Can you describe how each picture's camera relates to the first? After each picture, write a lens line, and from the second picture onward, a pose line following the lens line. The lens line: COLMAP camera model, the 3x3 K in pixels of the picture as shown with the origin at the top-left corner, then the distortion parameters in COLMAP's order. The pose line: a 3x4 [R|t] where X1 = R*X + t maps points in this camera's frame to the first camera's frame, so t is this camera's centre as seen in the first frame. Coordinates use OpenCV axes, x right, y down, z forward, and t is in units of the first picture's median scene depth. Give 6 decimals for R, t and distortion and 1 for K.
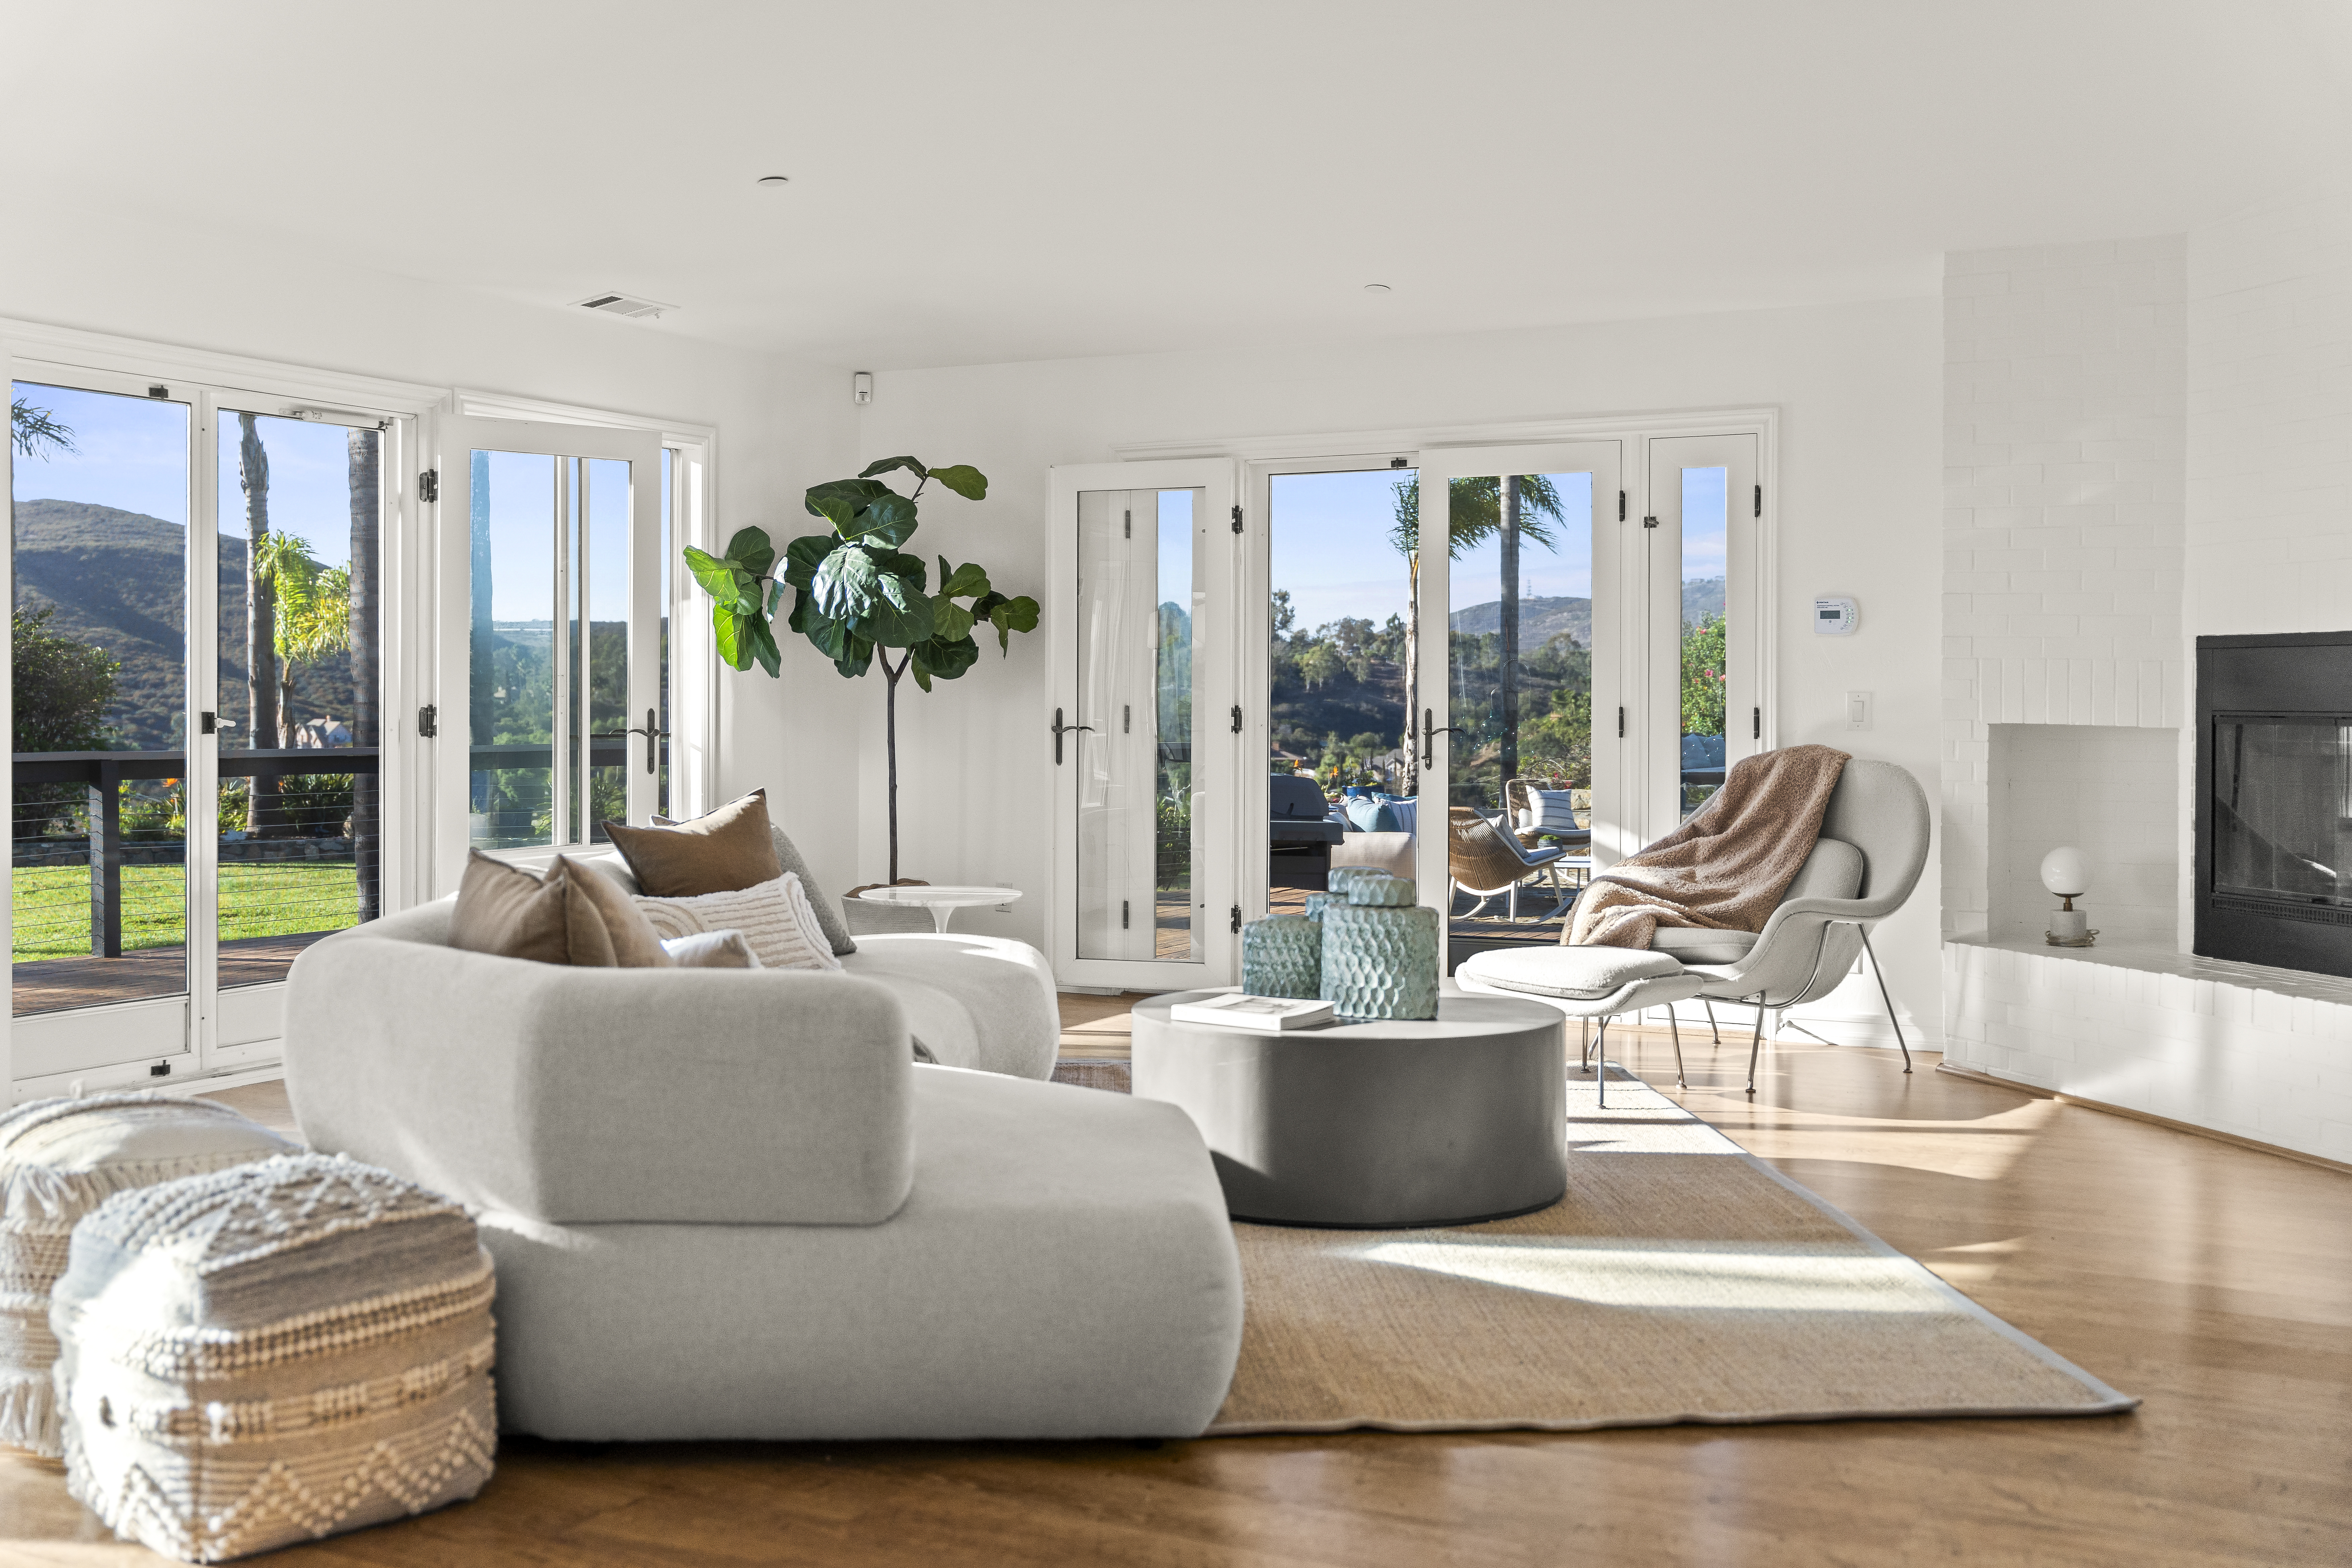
lens RADIAL K [[2386.5, 0, 1174.4], [0, 2386.5, 770.9], [0, 0, 1]] dist [0.006004, 0.000000]
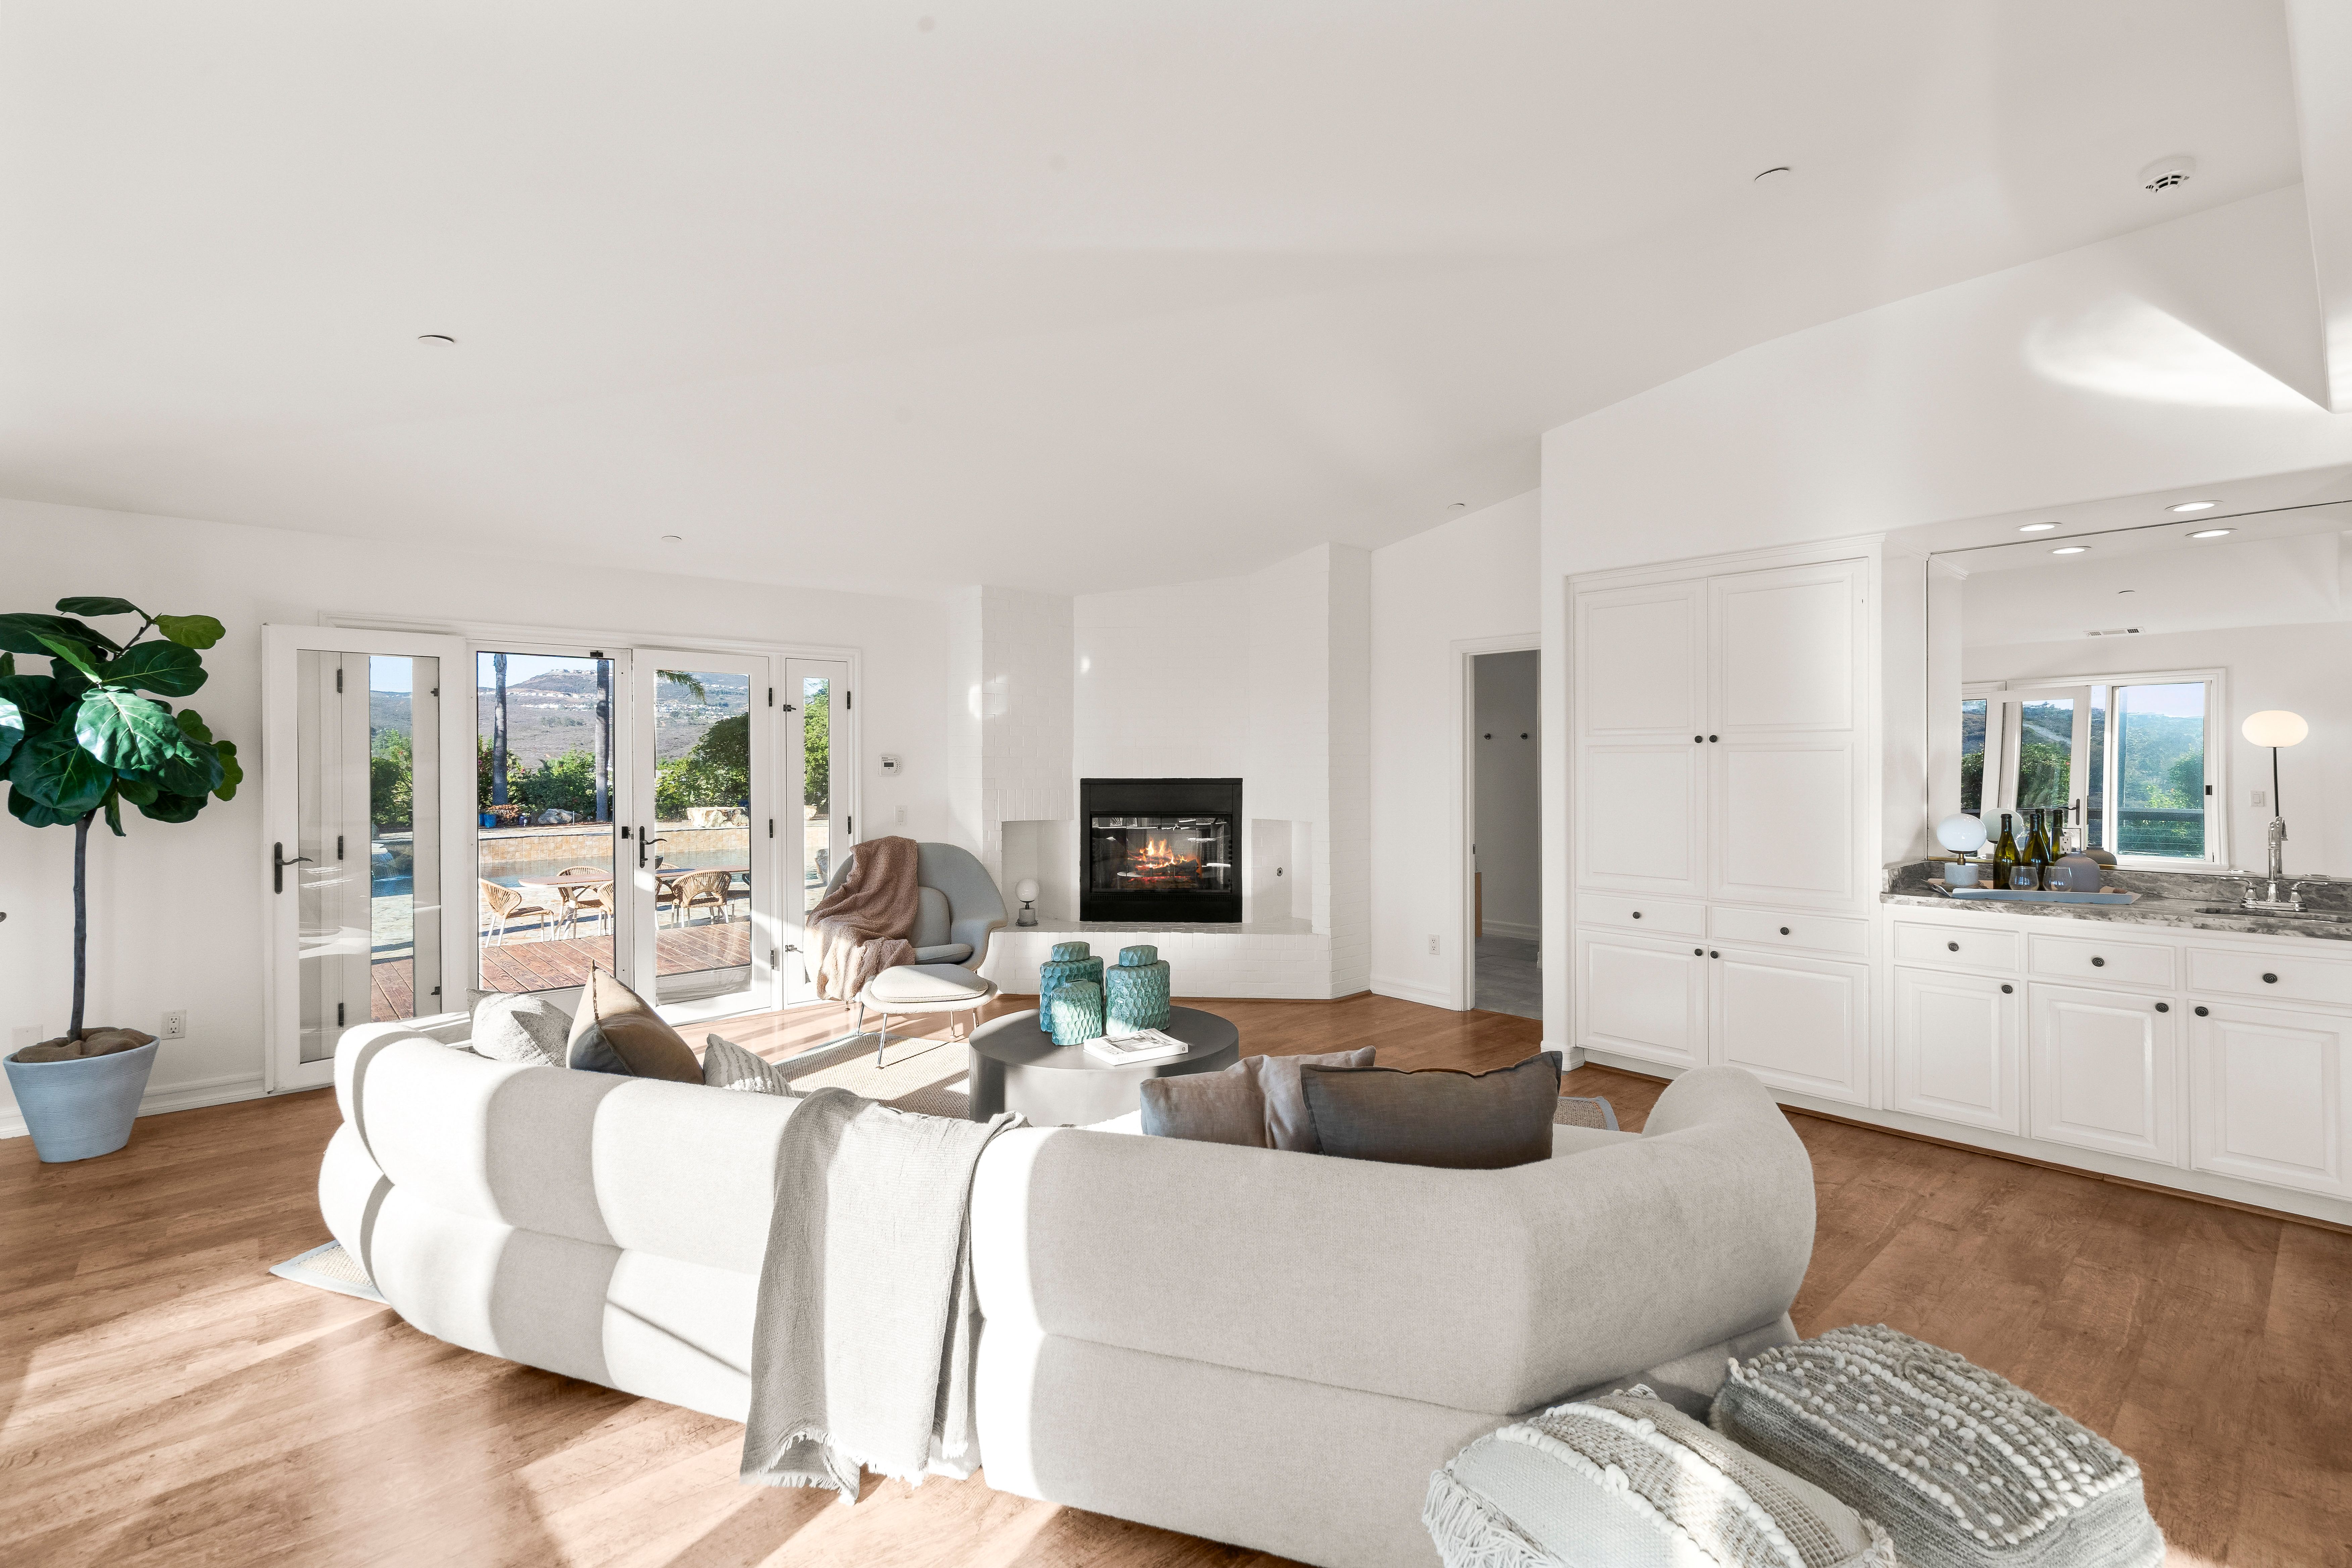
lens RADIAL K [[1059.8, 0, 1164.7], [0, 1059.8, 769.9], [0, 0, 1]] dist [-0.000047, 0.000348]
pose [[0.371277, -0.010516, 0.928463, -0.376935], [0.030662, 0.999529, -0.000940, -0.050214], [-0.928016, 0.028818, 0.371424, 0.464199]]
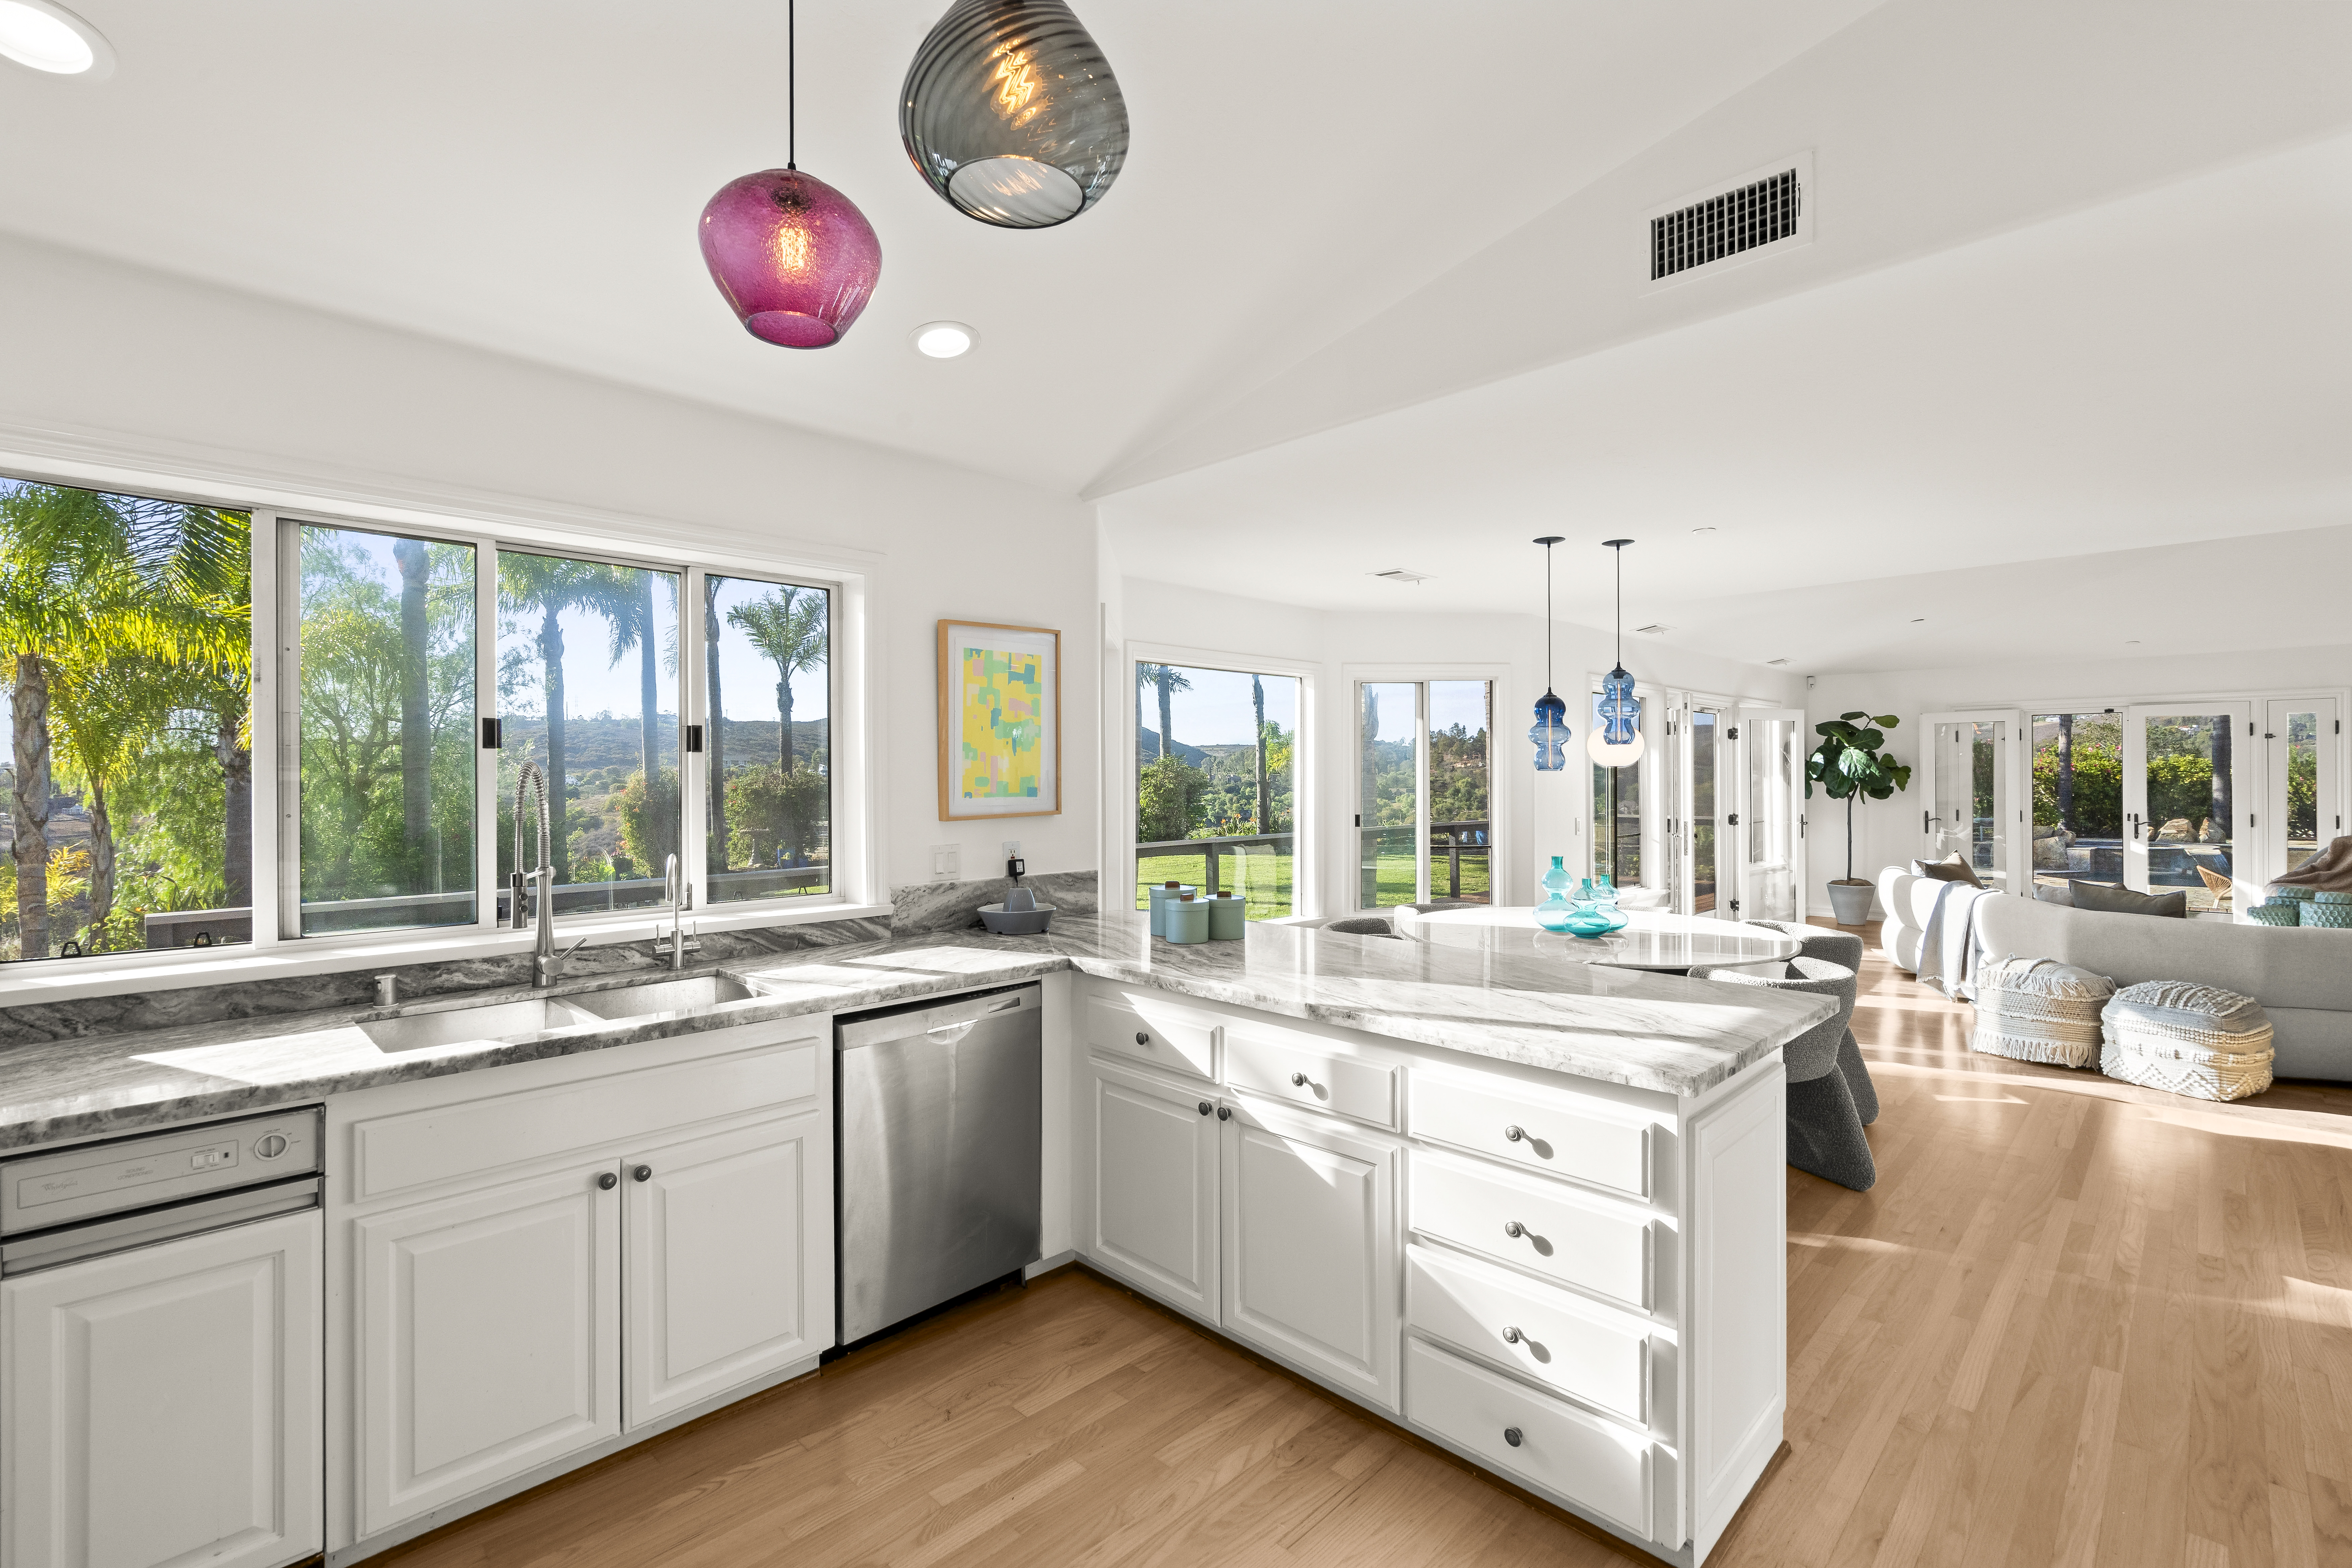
lens RADIAL K [[1059.8, 0, 1160.1], [0, 1059.8, 771.6], [0, 0, 1]] dist [-0.000047, 0.000348]
pose [[0.948382, -0.006335, -0.317066, -0.487298], [-0.005039, 0.999373, -0.035042, -0.025961], [0.317090, 0.034831, 0.947756, -0.322757]]
